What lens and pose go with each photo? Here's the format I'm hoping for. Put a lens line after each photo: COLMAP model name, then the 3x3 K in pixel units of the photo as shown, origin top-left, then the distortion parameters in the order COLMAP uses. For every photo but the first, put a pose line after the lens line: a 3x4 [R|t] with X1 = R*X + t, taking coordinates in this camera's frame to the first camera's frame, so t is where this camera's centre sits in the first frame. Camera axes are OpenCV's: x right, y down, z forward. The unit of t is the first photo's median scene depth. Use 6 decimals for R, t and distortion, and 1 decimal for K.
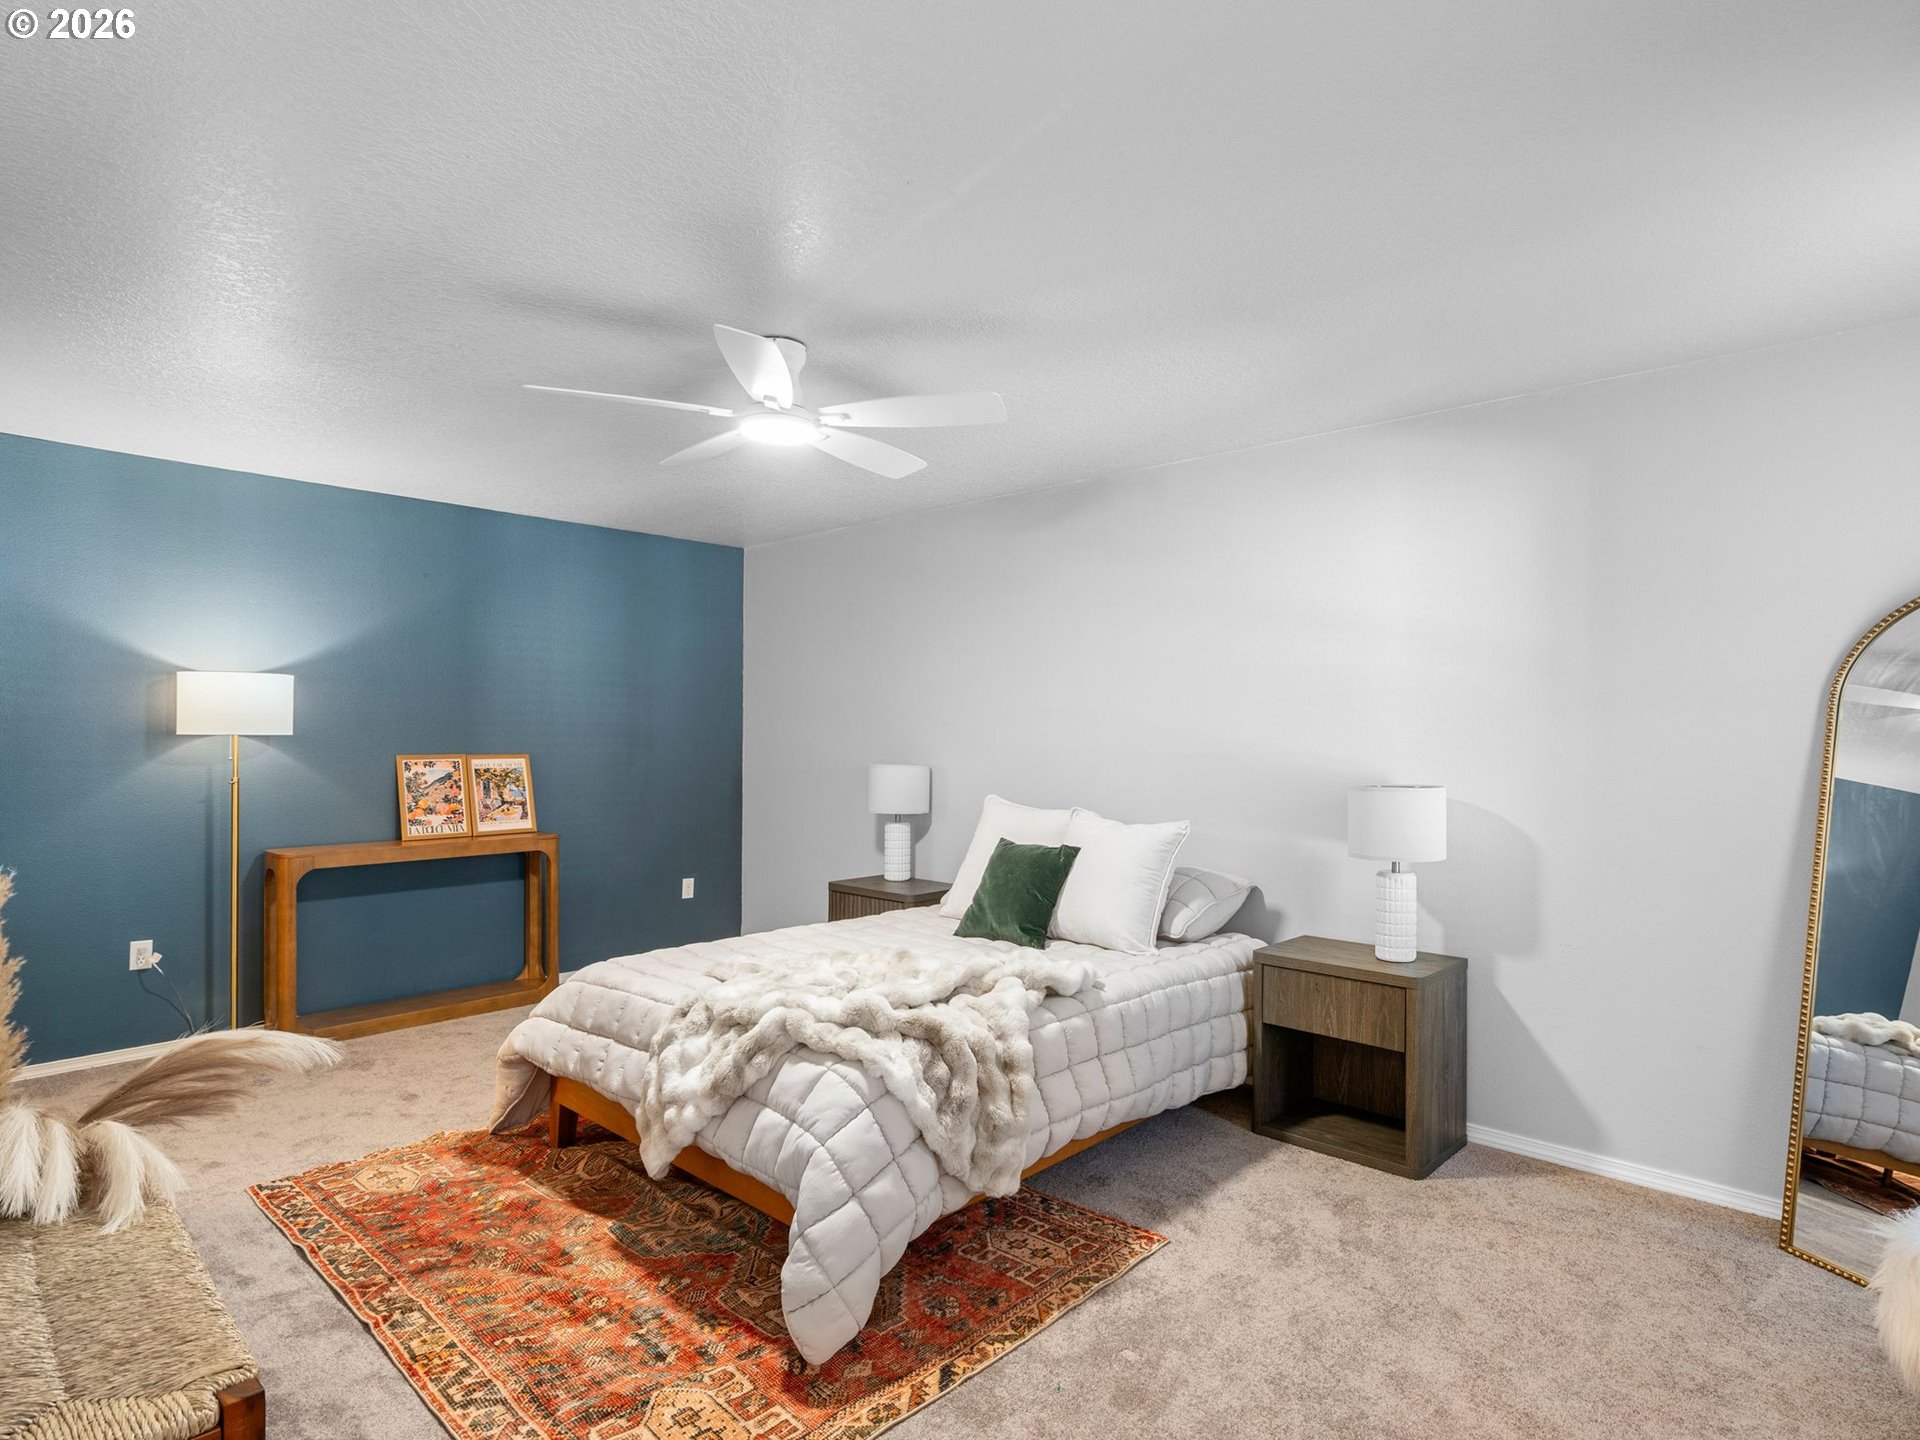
lens RADIAL K [[987.7, 0, 1033.5], [0, 987.7, 713.1], [0, 0, 1]] dist [-0.004854, 0.000430]
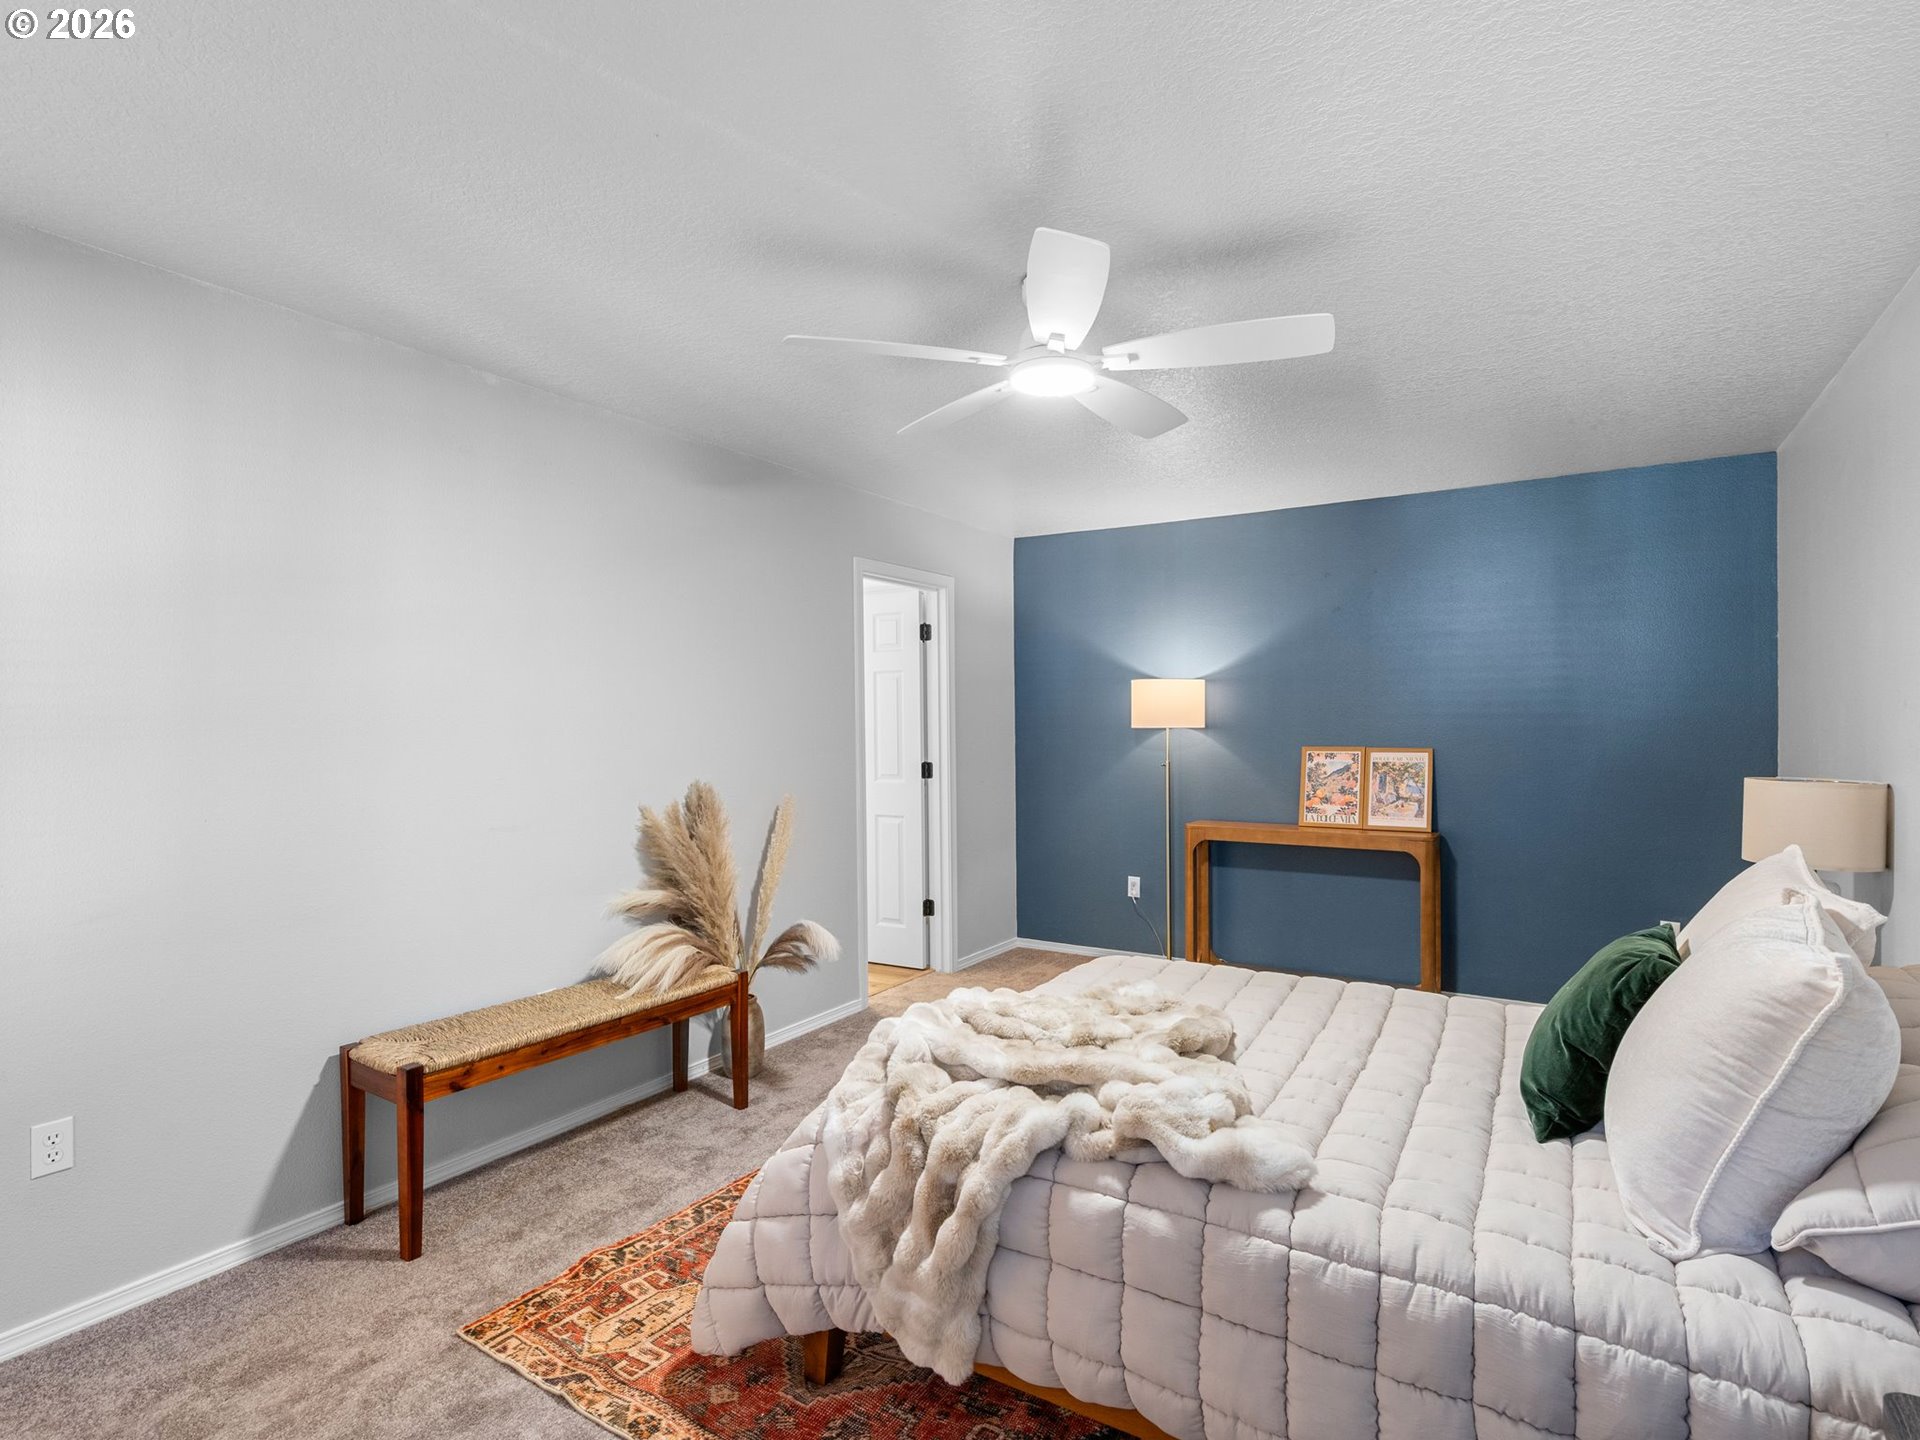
lens RADIAL K [[956.5, 0, 967.9], [0, 956.5, 730.8], [0, 0, 1]] dist [-0.010339, 0.000240]
pose [[0.196586, 0.001345, -0.980486, 0.302536], [0.021719, 0.999748, 0.005726, 0.011003], [0.980246, -0.022420, 0.196507, 0.420181]]
